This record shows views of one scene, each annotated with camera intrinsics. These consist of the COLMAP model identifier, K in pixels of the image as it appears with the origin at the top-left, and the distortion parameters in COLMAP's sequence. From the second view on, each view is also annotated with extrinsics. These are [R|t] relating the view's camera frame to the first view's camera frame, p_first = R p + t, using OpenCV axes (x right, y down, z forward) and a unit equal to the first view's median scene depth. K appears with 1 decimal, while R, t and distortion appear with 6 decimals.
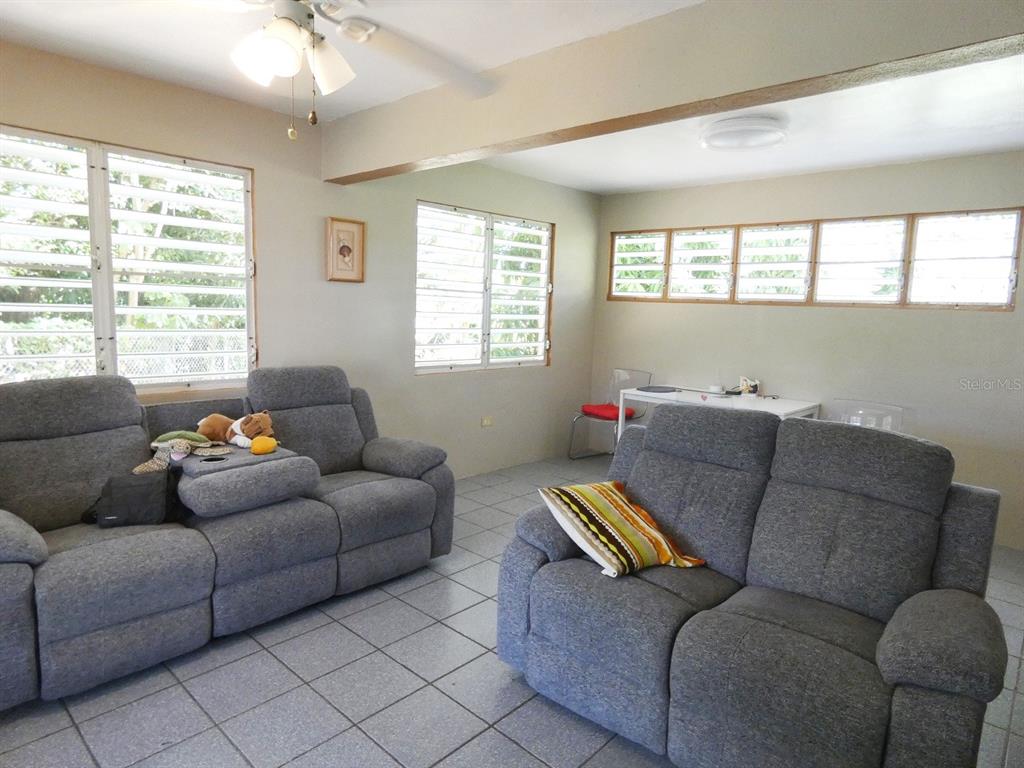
lens RADIAL K [[614.5, 0, 517.5], [0, 614.5, 384.9], [0, 0, 1]] dist [-0.001942, 0.001808]
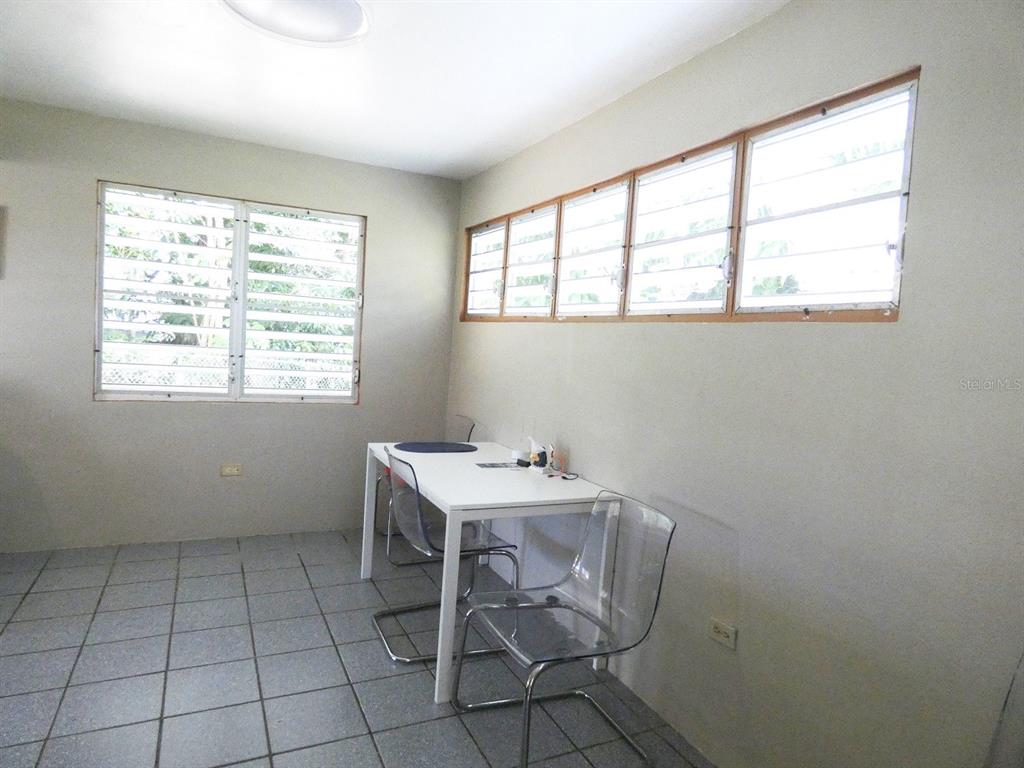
lens RADIAL K [[614.5, 0, 513.3], [0, 614.5, 383.2], [0, 0, 1]] dist [-0.001942, 0.001808]
pose [[0.933198, 0.049072, -0.355997, 0.542944], [-0.076985, 0.994933, -0.064661, -0.025484], [0.351021, 0.087748, 0.932247, 0.404844]]
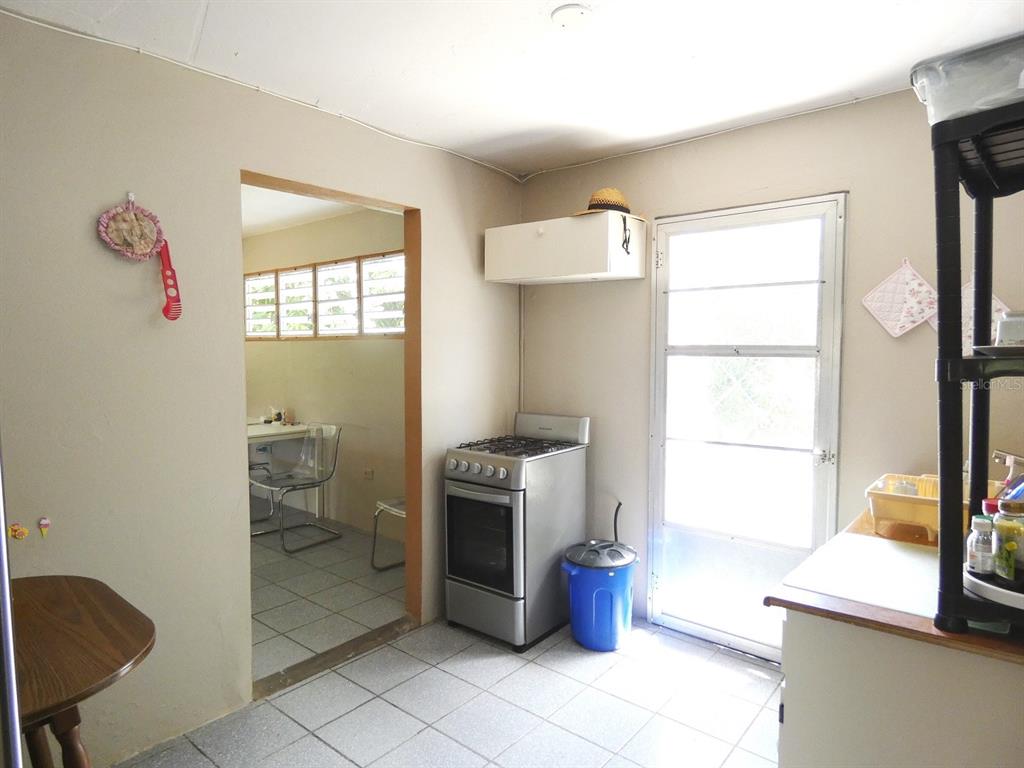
lens RADIAL K [[614.5, 0, 512.3], [0, 614.5, 381.8], [0, 0, 1]] dist [-0.001942, 0.001808]
pose [[0.998022, -0.037510, 0.050446, 0.713331], [0.040850, 0.996924, -0.066891, 0.032458], [-0.047781, 0.068819, 0.996484, -0.109898]]
